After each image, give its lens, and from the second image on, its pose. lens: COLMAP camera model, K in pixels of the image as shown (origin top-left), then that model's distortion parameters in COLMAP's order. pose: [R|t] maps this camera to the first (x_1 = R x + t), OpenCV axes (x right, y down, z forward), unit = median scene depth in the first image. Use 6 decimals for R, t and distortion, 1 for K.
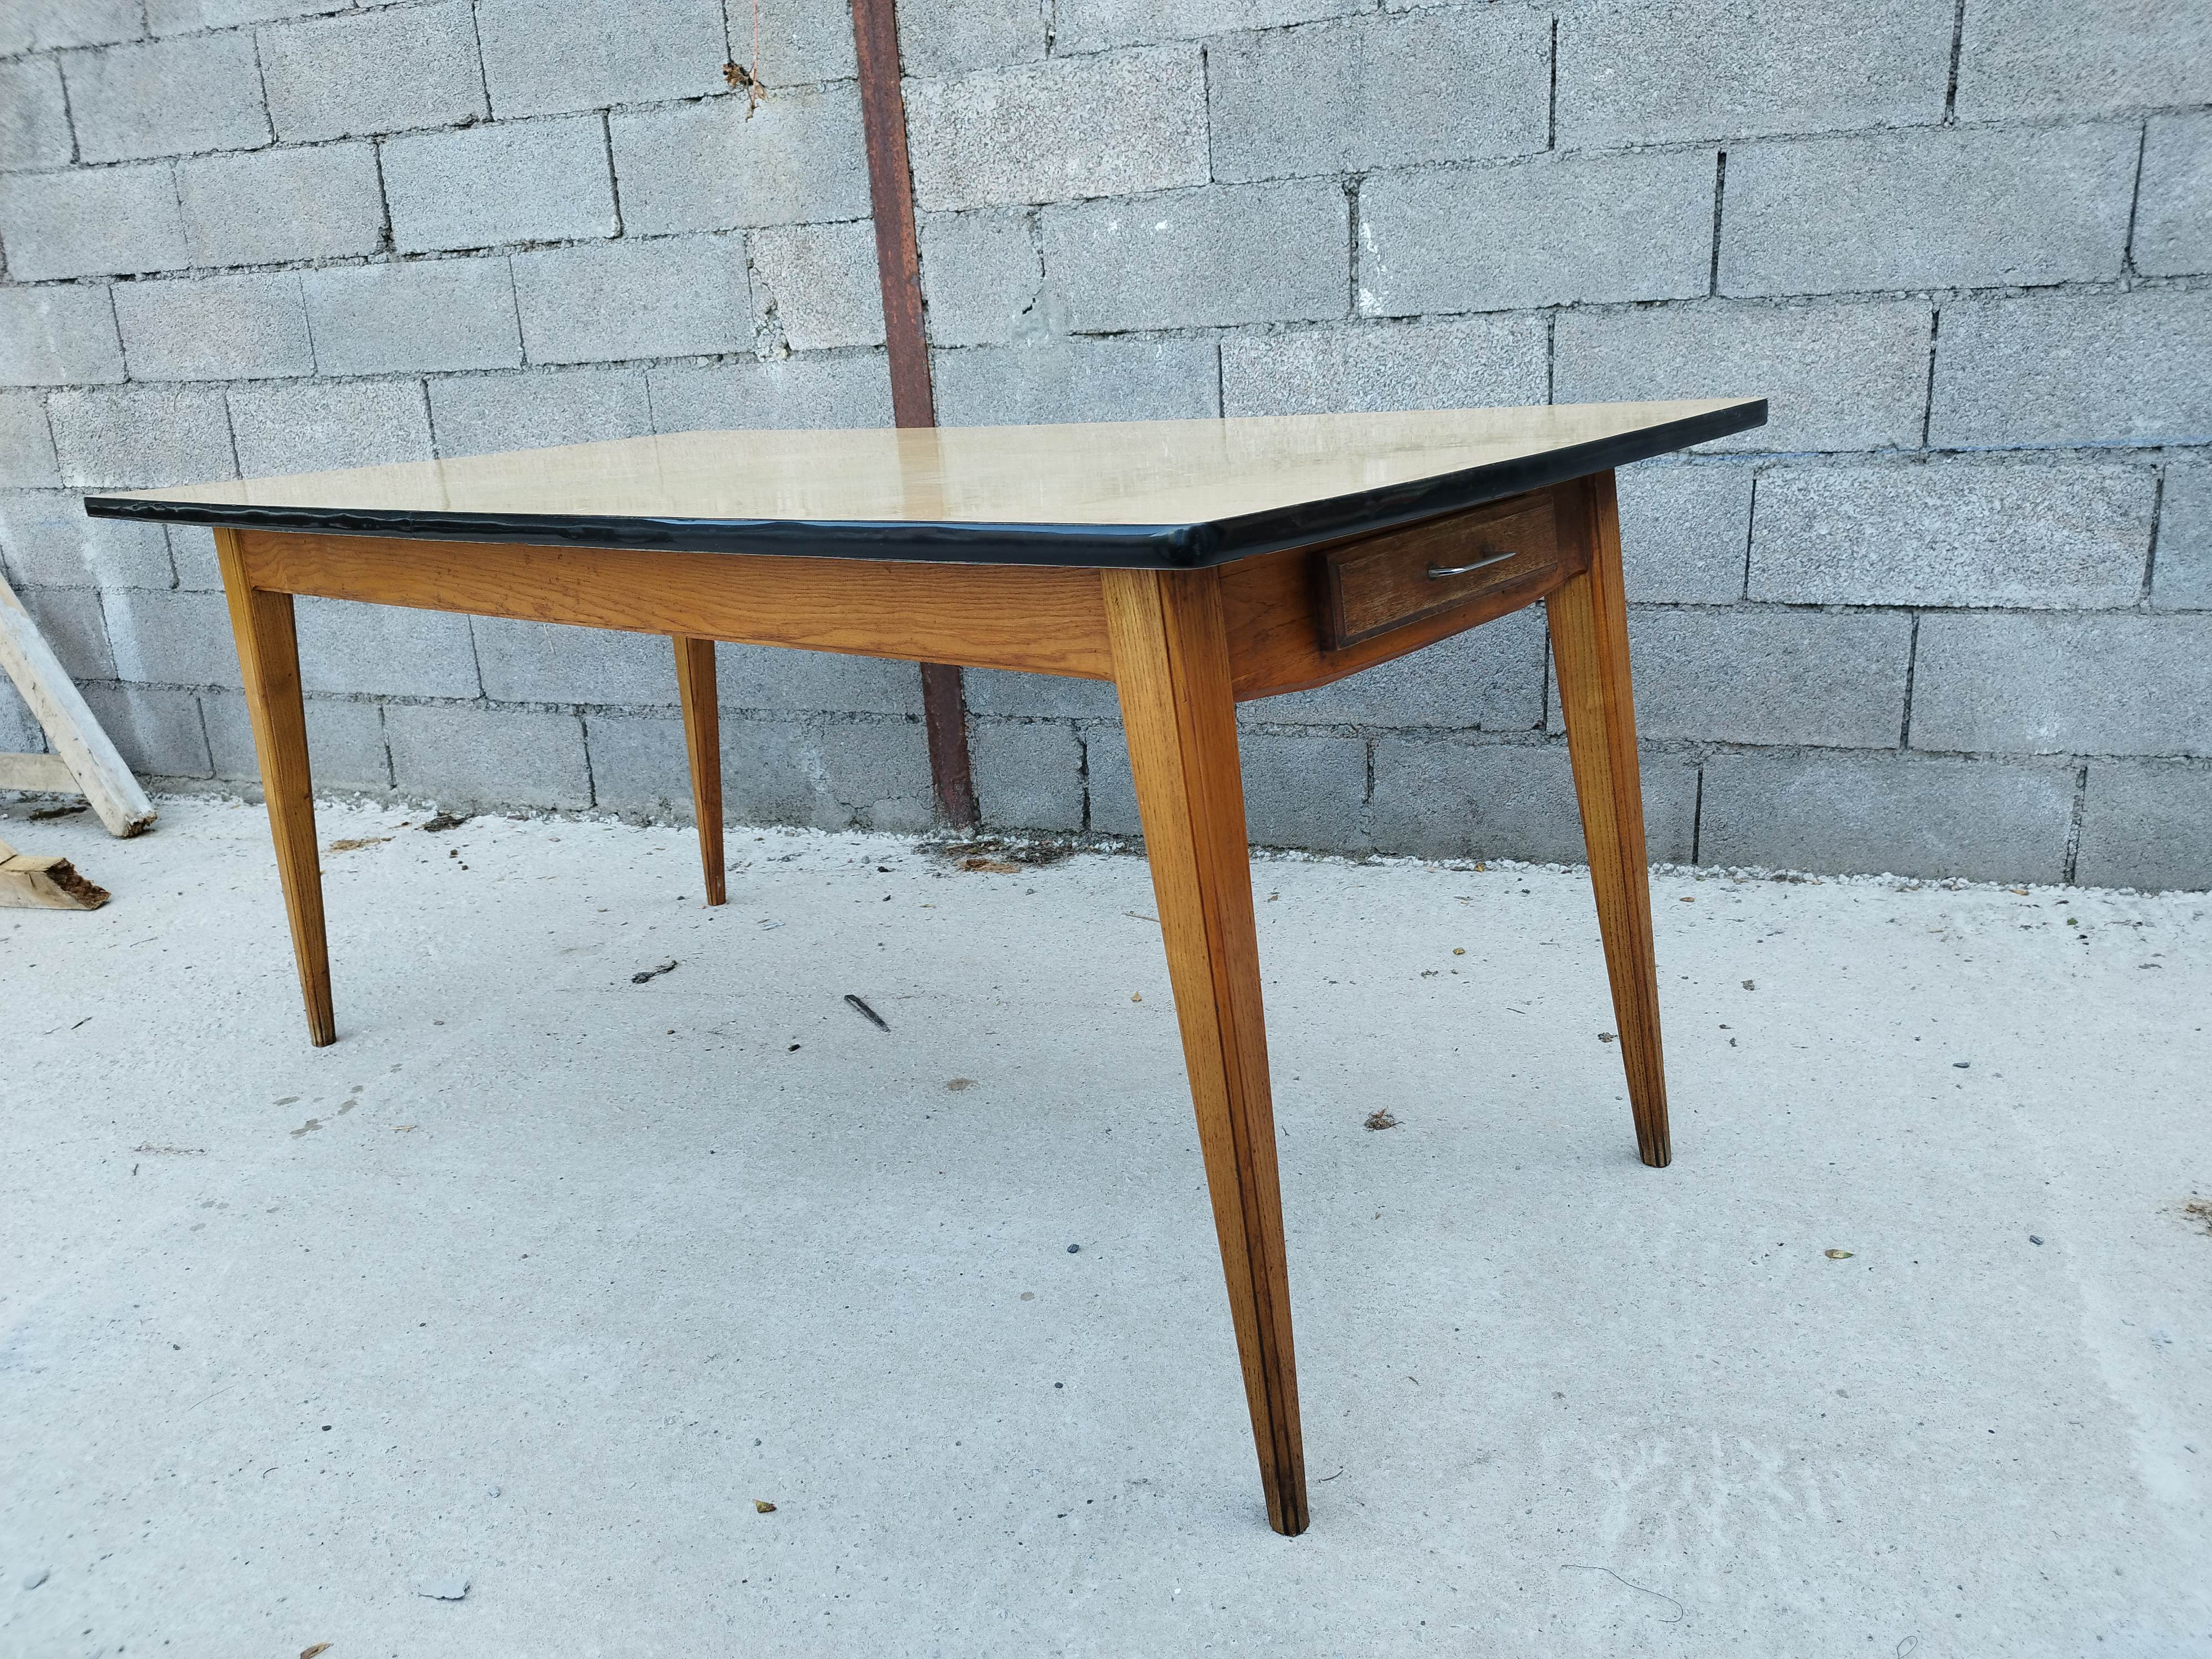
lens RADIAL K [[1594.5, 0, 1109.4], [0, 1594.5, 835.0], [0, 0, 1]] dist [0.022049, -0.028659]
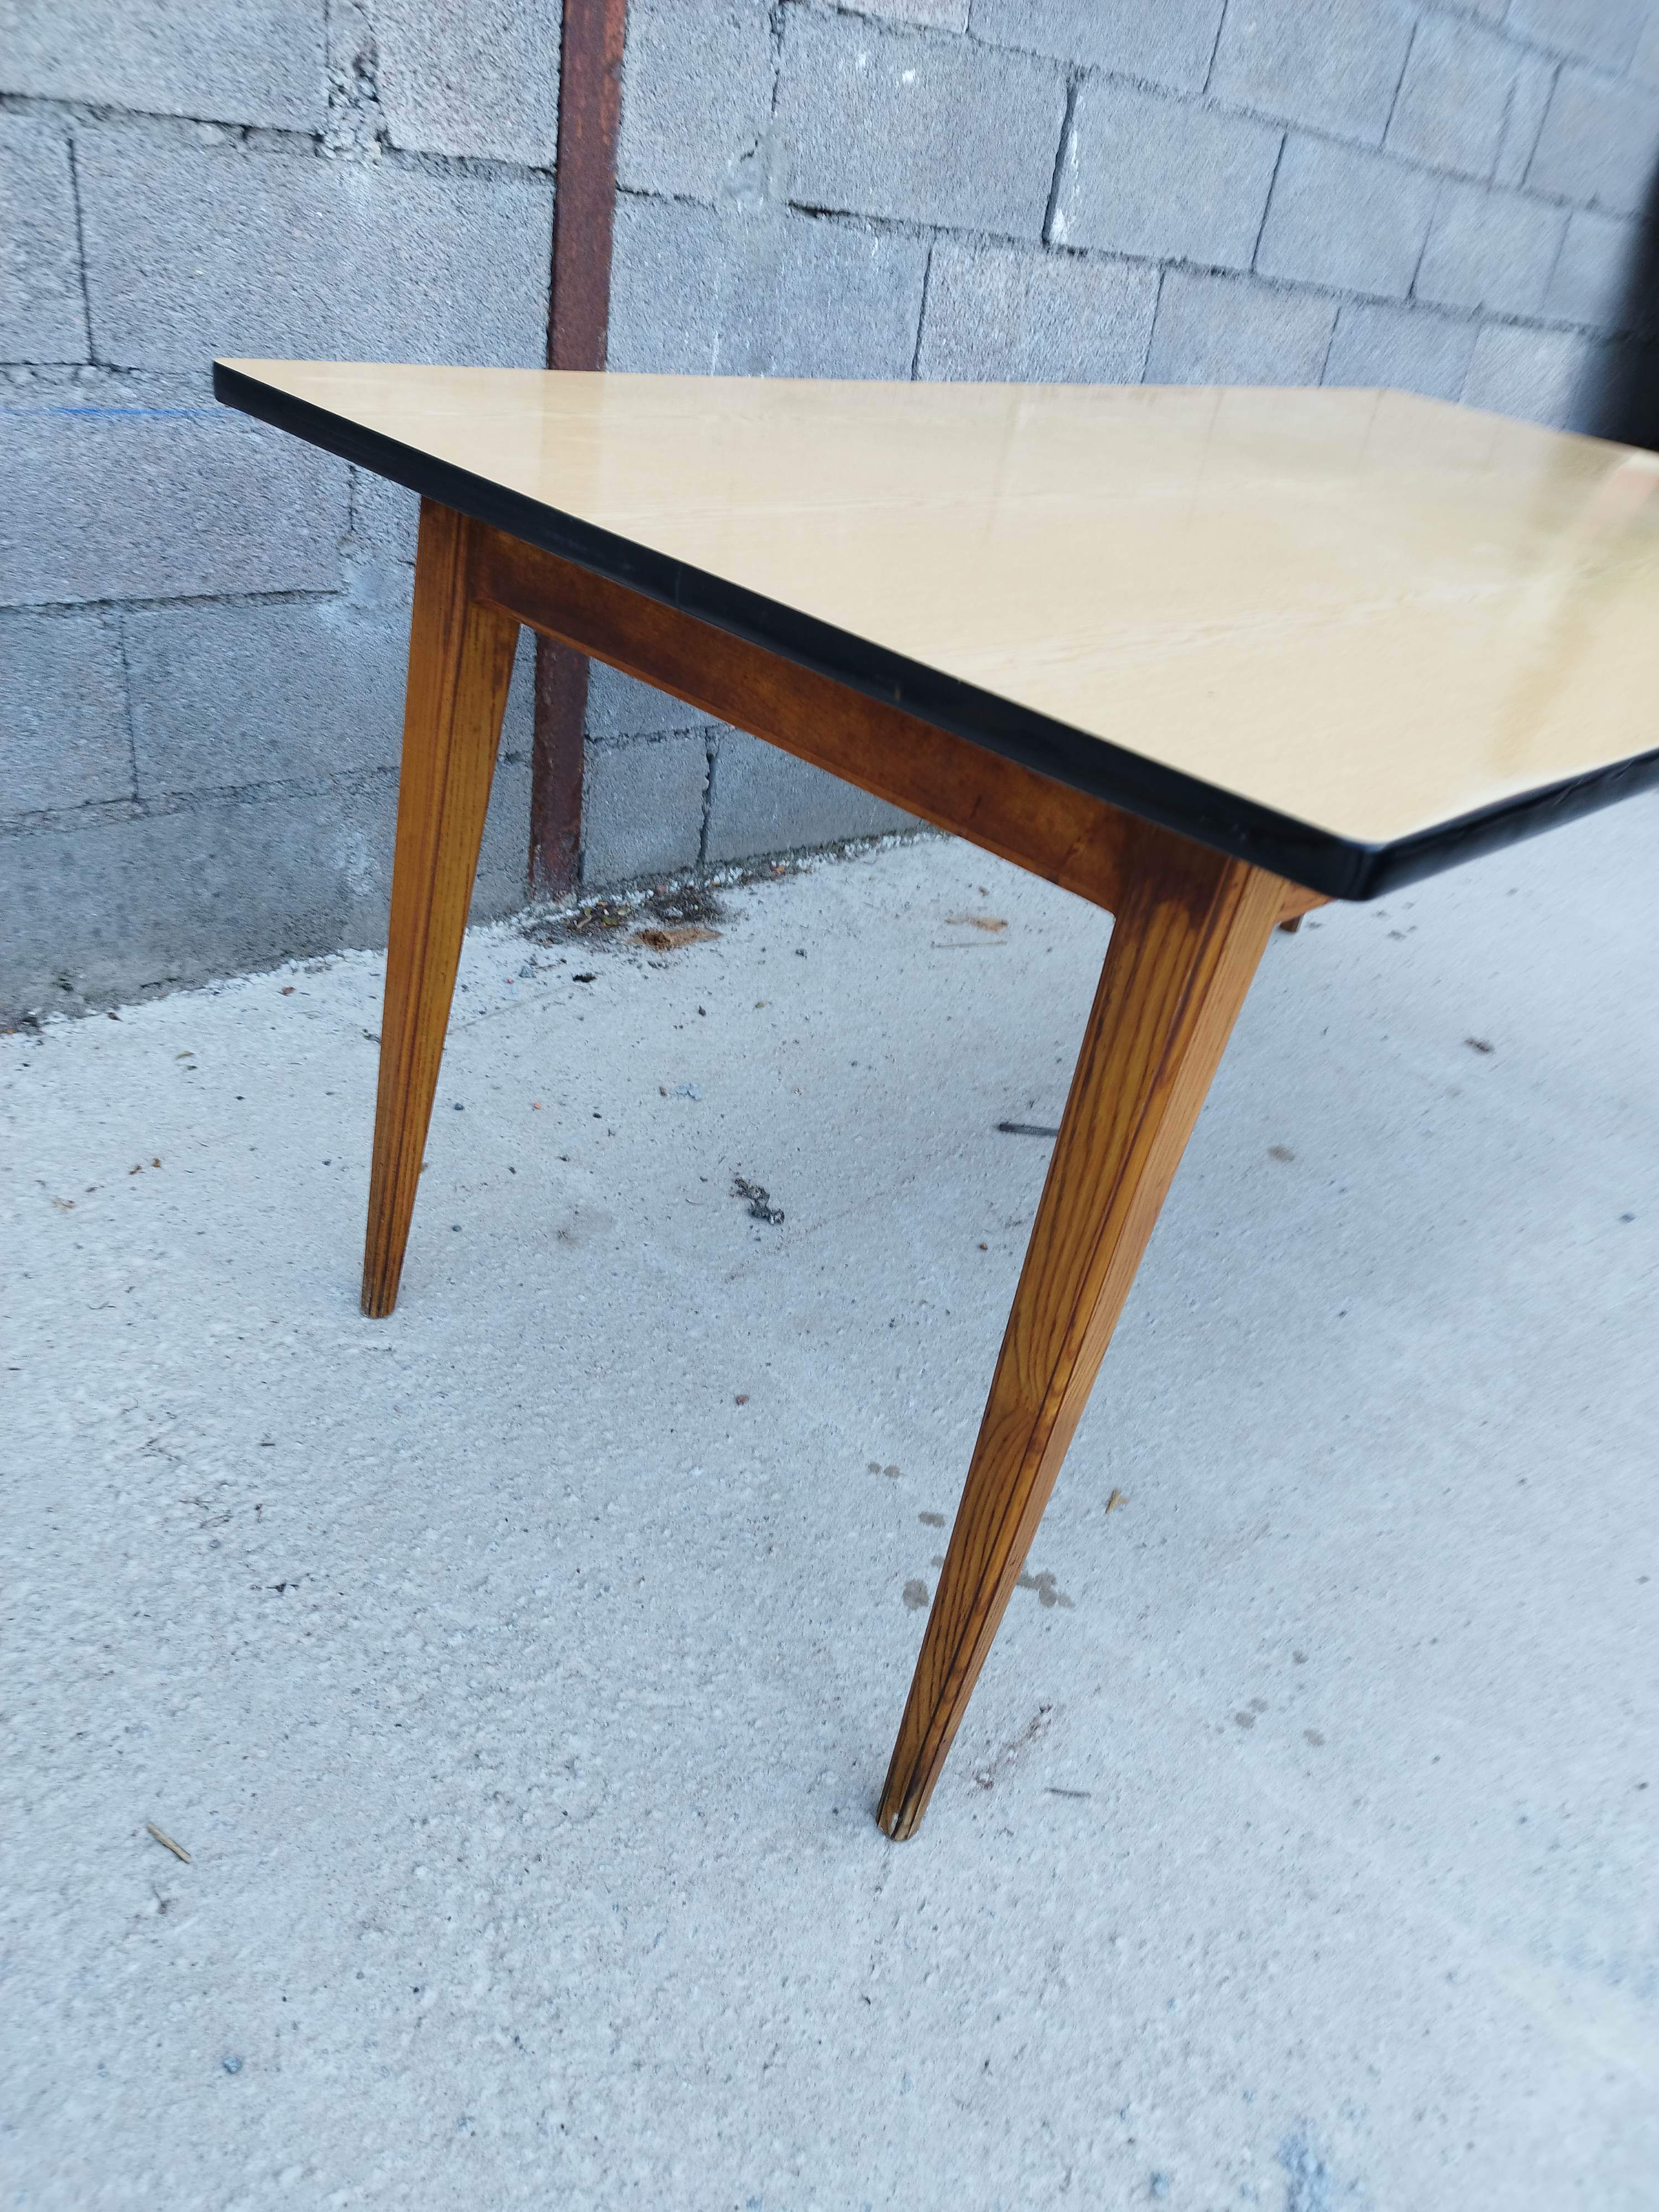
lens RADIAL K [[1594.5, 0, 855.0], [0, 1594.5, 1119.9], [0, 0, 1]] dist [0.022049, -0.028659]
pose [[0.444948, -0.351329, 0.823766, -0.769991], [0.096493, 0.933289, 0.345920, -0.171304], [-0.890343, -0.074429, 0.449166, 0.608628]]
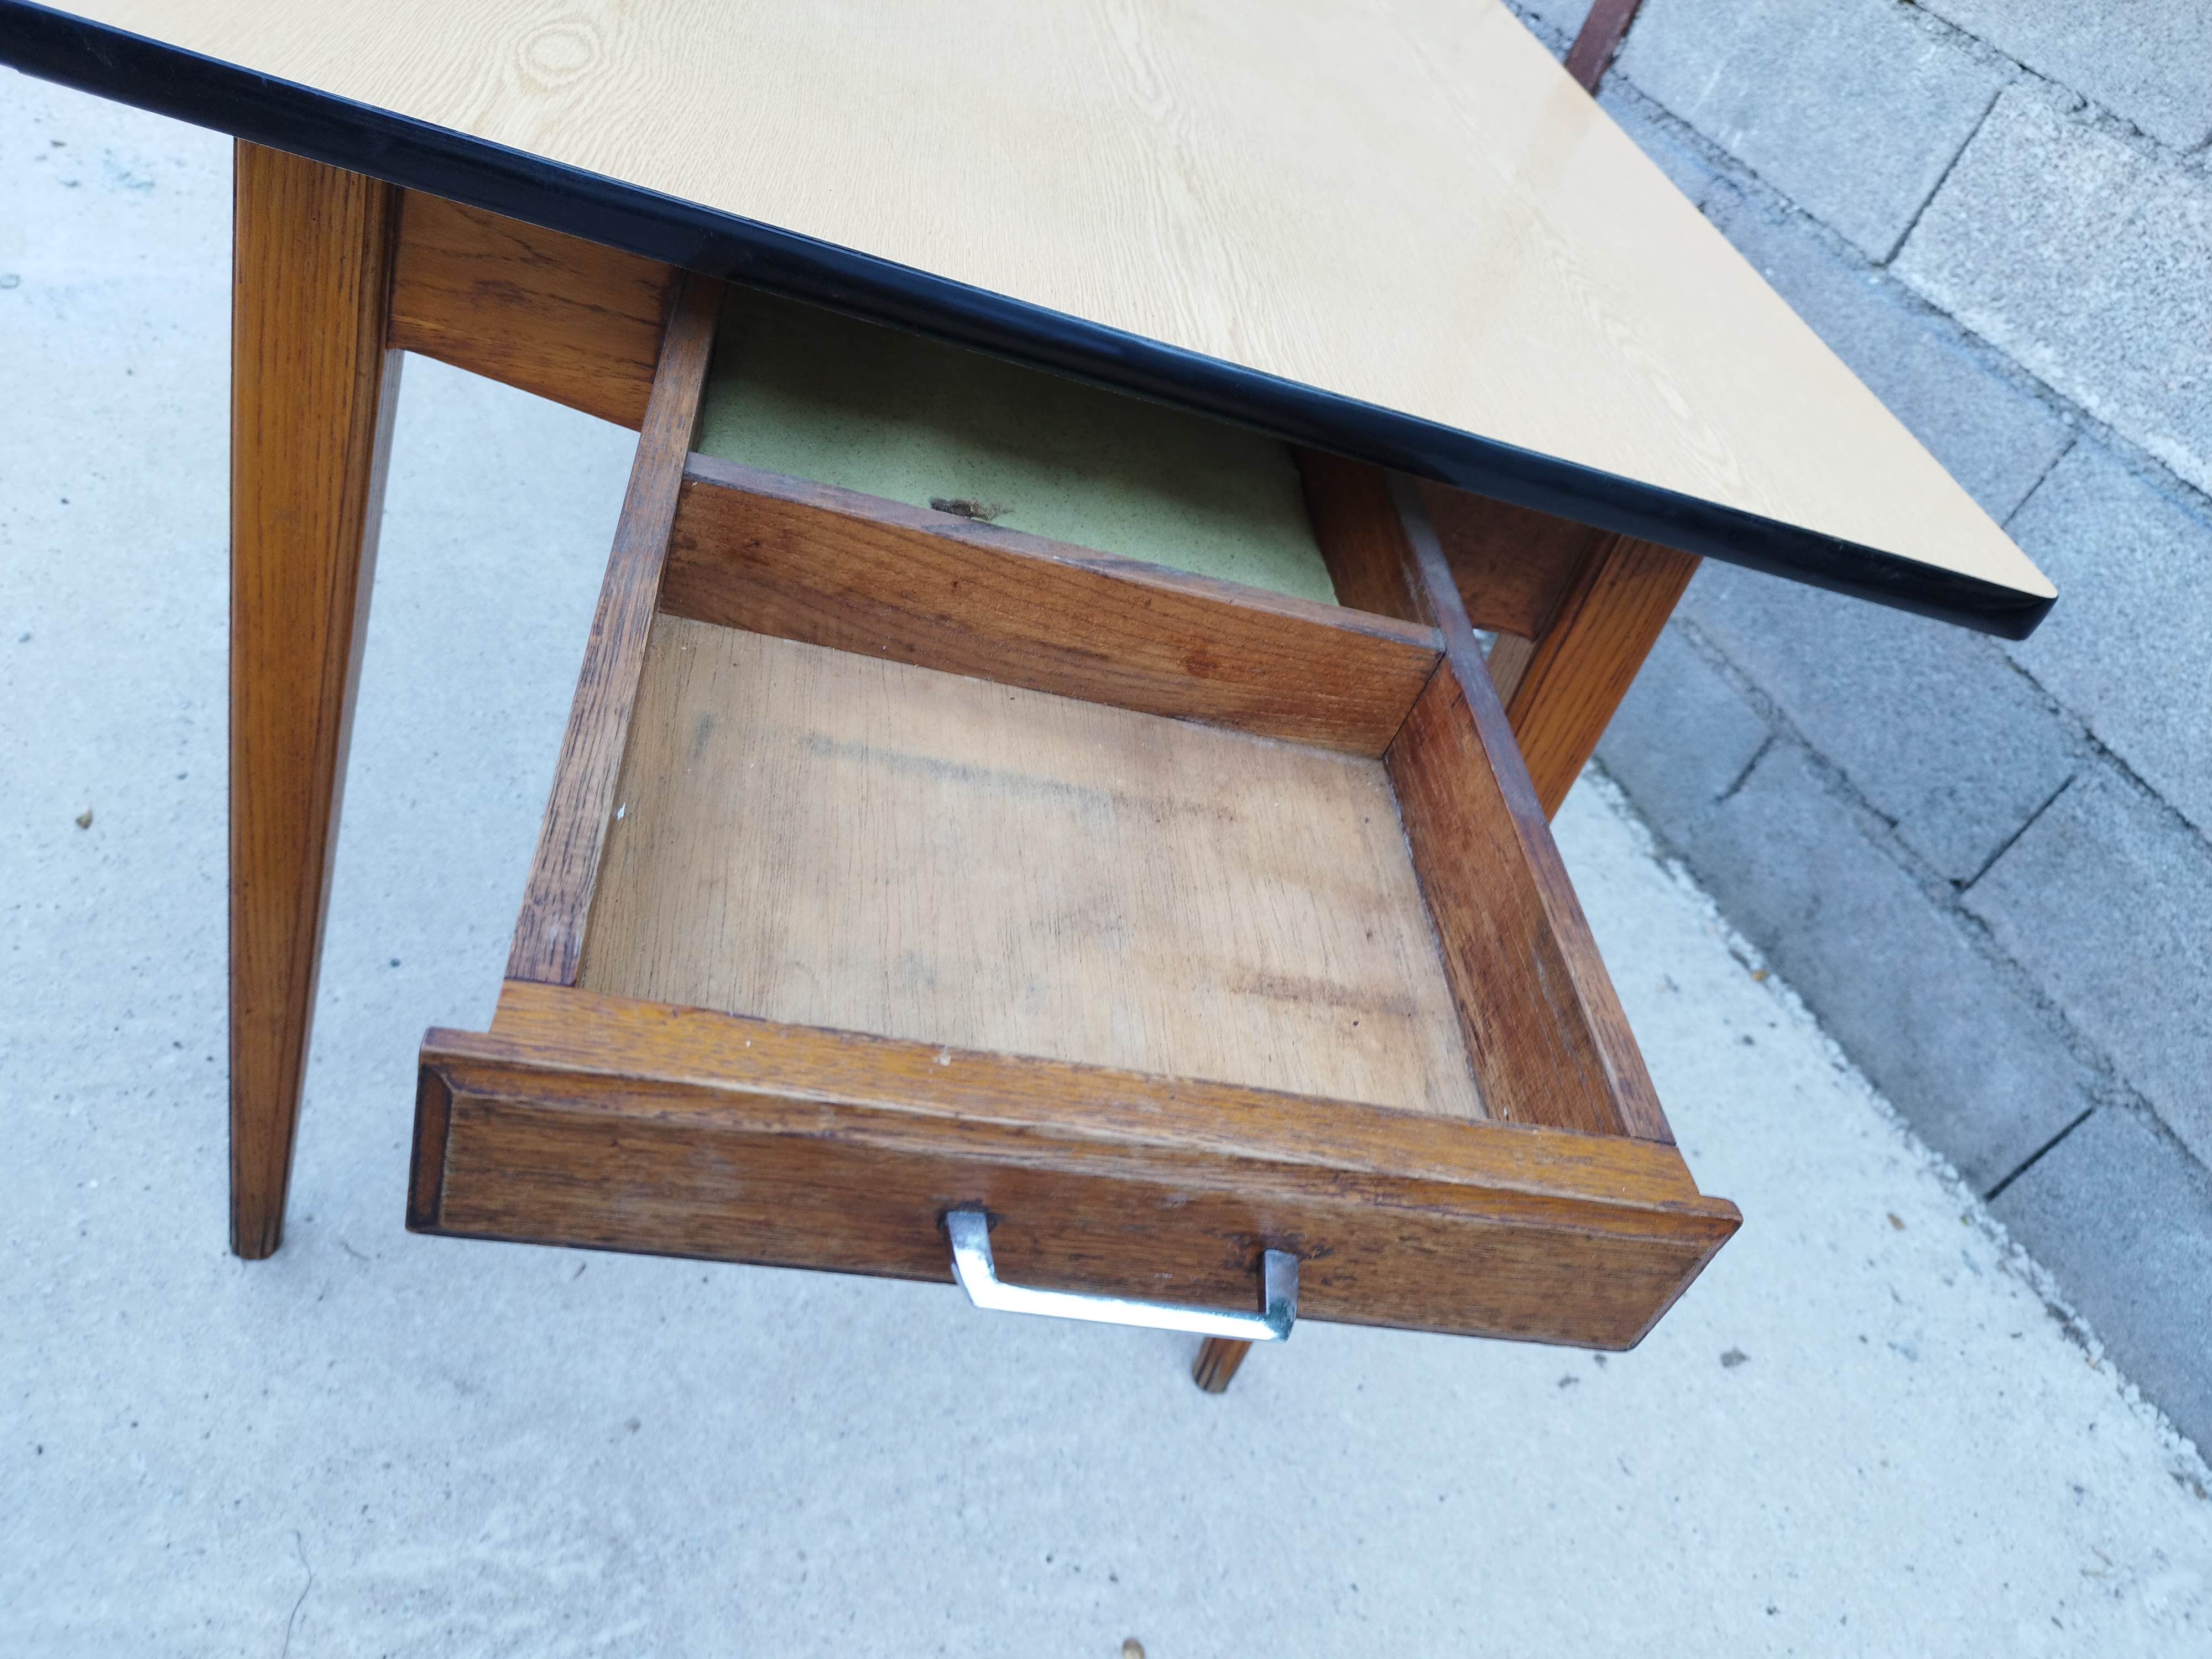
lens RADIAL K [[1594.5, 0, 1089.6], [0, 1594.5, 850.4], [0, 0, 1]] dist [0.022049, -0.028659]
pose [[0.633789, 0.683717, -0.361721, 0.263558], [-0.548092, 0.726940, 0.413706, -0.149773], [0.545807, -0.063946, 0.835467, 0.256024]]
